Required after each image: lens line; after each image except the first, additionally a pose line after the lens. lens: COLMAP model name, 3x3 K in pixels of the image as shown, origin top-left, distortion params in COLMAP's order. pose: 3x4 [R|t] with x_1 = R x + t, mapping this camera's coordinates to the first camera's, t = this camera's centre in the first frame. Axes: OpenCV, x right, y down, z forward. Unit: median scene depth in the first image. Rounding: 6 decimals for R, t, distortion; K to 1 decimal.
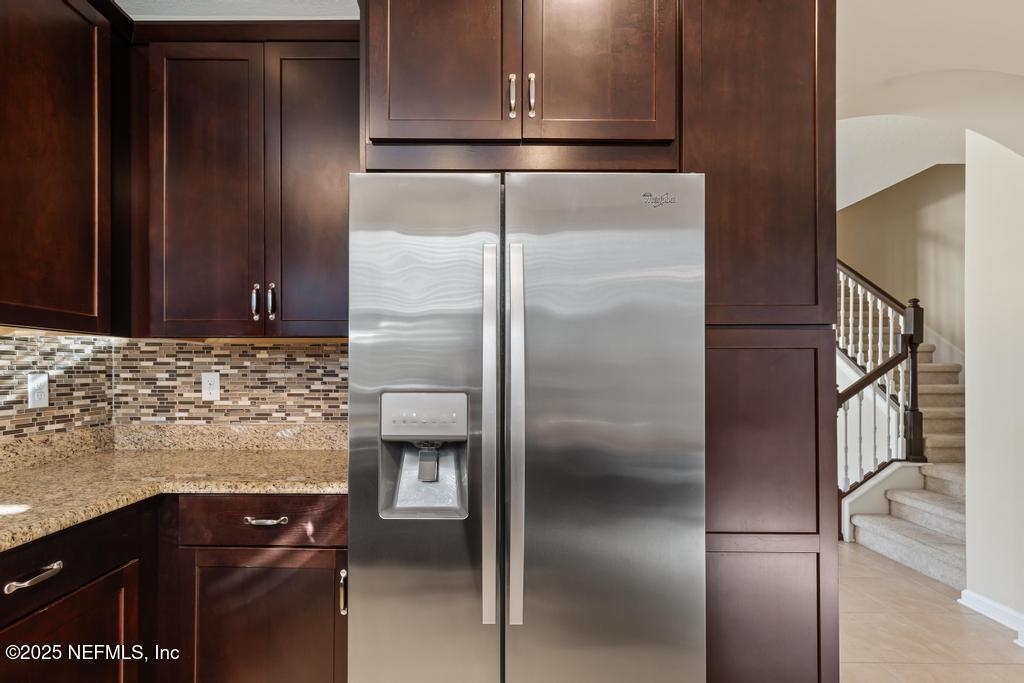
lens RADIAL K [[492.6, 0, 487.9], [0, 492.6, 366.3], [0, 0, 1]] dist [0.017421, 0.000087]
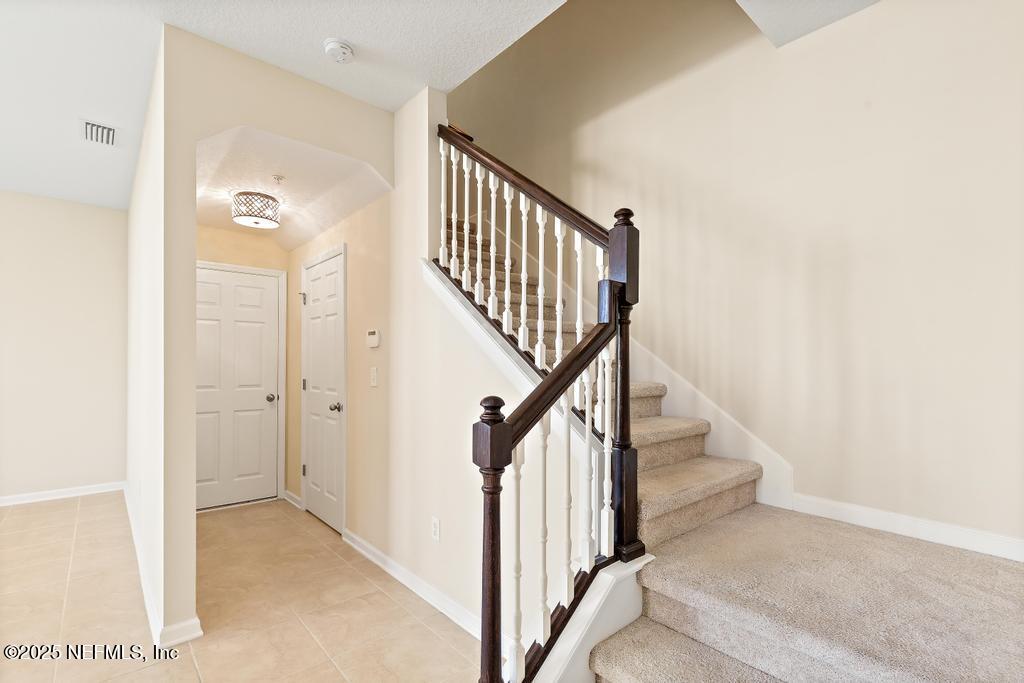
lens RADIAL K [[475.4, 0, 515.8], [0, 475.4, 357.5], [0, 0, 1]] dist [0.001162, -0.000074]
pose [[0.751994, 0.000737, 0.659170, 0.481444], [-0.002240, 0.999996, 0.001438, 0.004975], [-0.659167, -0.002558, 0.751993, 0.730627]]
